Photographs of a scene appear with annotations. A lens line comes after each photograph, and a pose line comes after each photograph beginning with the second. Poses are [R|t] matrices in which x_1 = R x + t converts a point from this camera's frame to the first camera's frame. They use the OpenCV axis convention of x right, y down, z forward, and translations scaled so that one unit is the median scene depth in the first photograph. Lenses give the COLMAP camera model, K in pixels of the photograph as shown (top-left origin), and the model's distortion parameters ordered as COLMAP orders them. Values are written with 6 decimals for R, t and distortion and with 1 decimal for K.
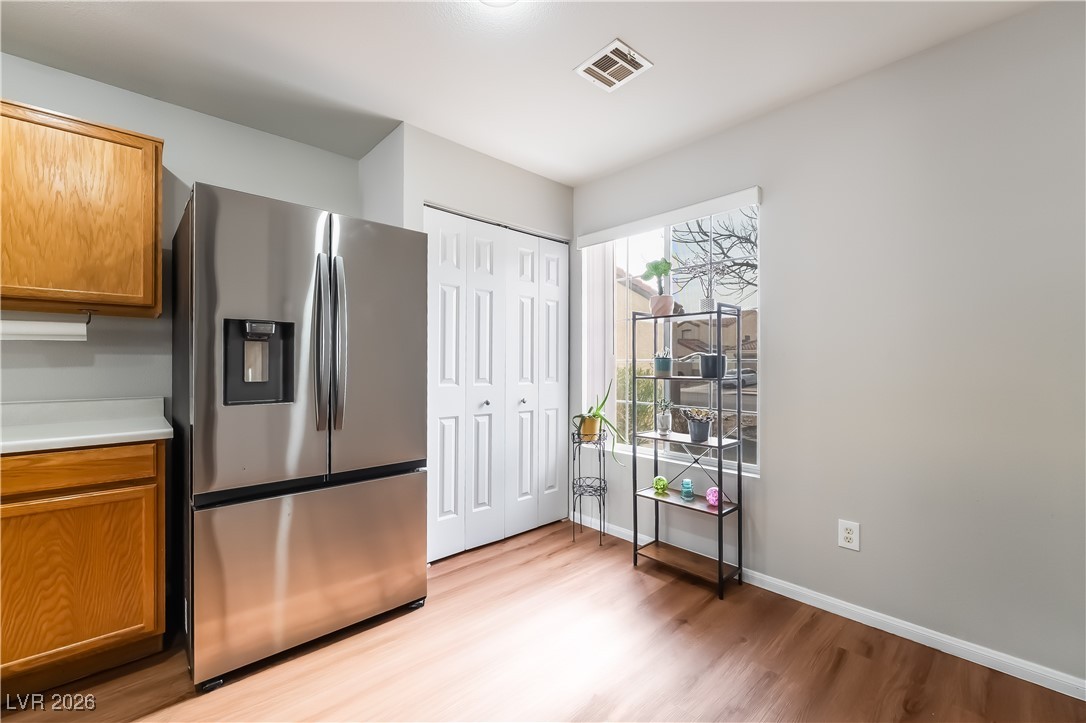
lens RADIAL K [[446.7, 0, 521.9], [0, 446.7, 364.0], [0, 0, 1]] dist [-0.004230, 0.000159]
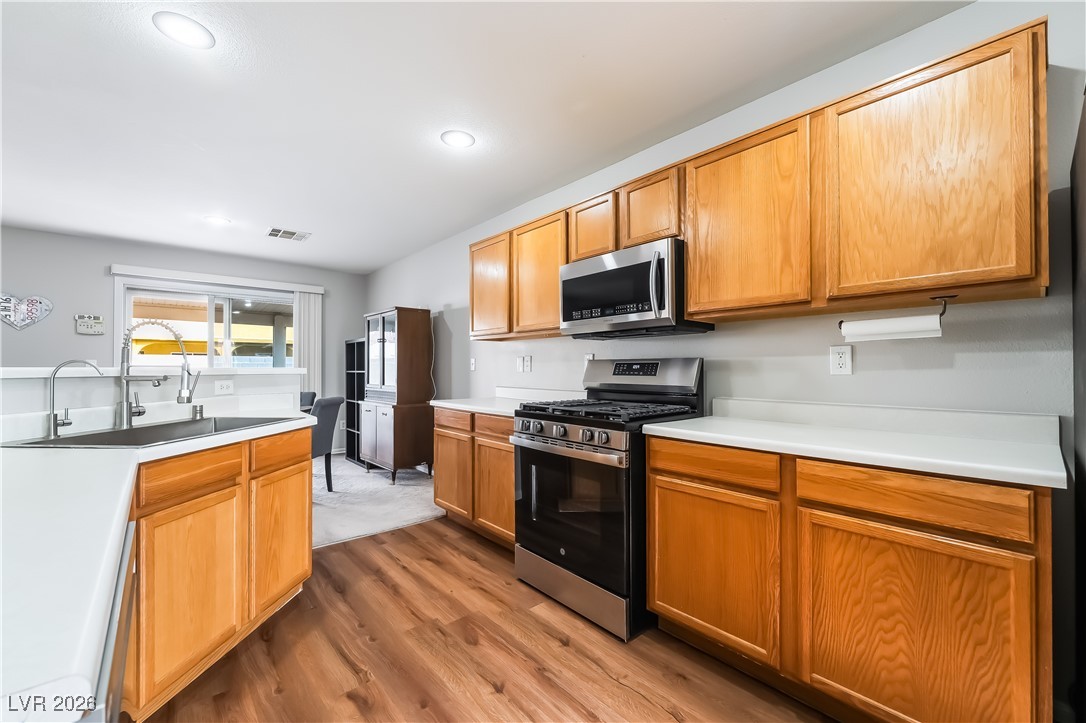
lens RADIAL K [[446.7, 0, 538.3], [0, 446.7, 364.7], [0, 0, 1]] dist [-0.004230, 0.000159]
pose [[0.004087, -0.007823, -0.999961, -0.189749], [0.003532, 0.999963, -0.007808, 0.002833], [0.999985, -0.003500, 0.004115, 0.288466]]
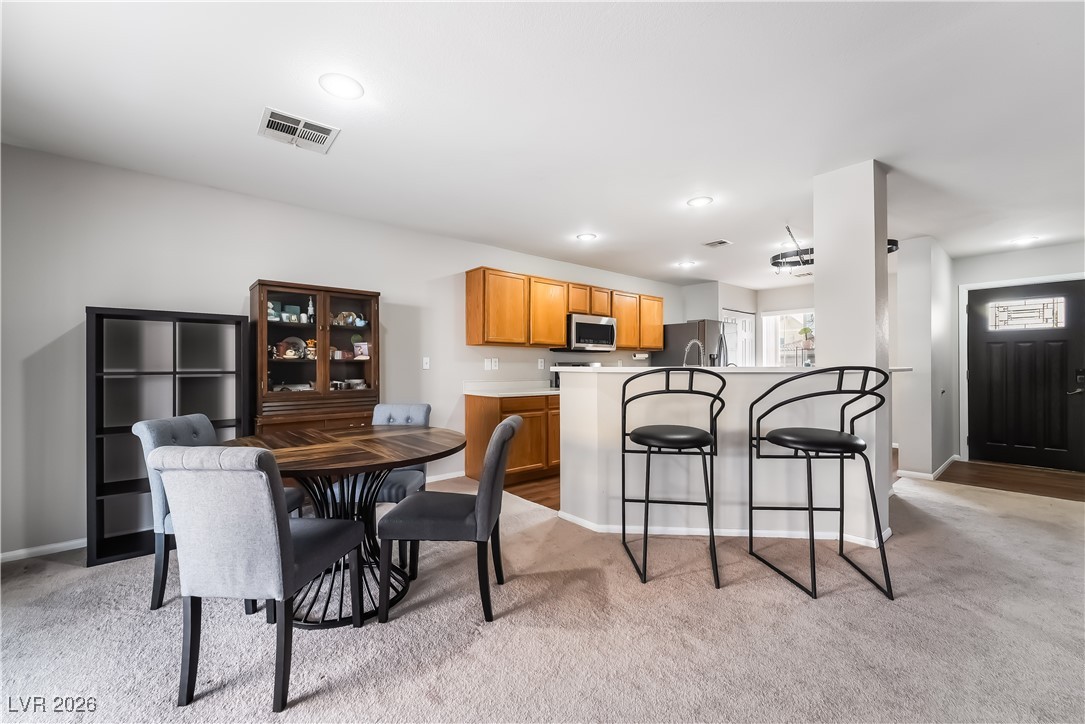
lens RADIAL K [[446.3, 0, 532.8], [0, 446.3, 367.7], [0, 0, 1]] dist [-0.004230, 0.000159]
pose [[0.999712, -0.005138, -0.023462, -1.695066], [0.005033, 0.999977, -0.004510, 0.019030], [0.023485, 0.004391, 0.999715, -2.185835]]
